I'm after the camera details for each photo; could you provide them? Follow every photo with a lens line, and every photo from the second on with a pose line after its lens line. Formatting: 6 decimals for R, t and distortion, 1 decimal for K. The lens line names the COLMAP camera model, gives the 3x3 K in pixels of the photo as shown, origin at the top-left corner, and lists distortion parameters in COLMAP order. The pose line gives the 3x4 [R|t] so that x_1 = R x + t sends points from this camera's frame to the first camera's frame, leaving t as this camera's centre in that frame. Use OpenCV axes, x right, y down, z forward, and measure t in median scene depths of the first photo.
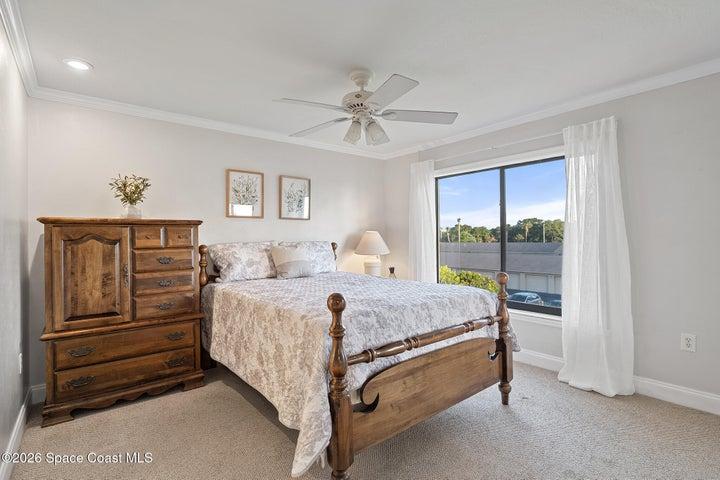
lens RADIAL K [[344.8, 0, 361.5], [0, 344.8, 238.5], [0, 0, 1]] dist [-0.004012, 0.003659]
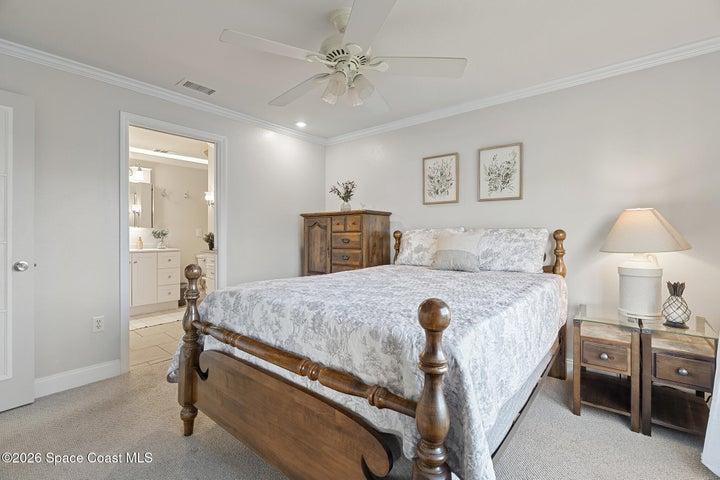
lens RADIAL K [[326.2, 0, 361.9], [0, 326.2, 237.9], [0, 0, 1]] dist [-0.005252, 0.001264]
pose [[0.211571, 0.025024, -0.977042, 0.589526], [-0.003408, 0.999685, 0.024866, 0.016361], [0.977357, -0.001931, 0.211590, 0.672293]]
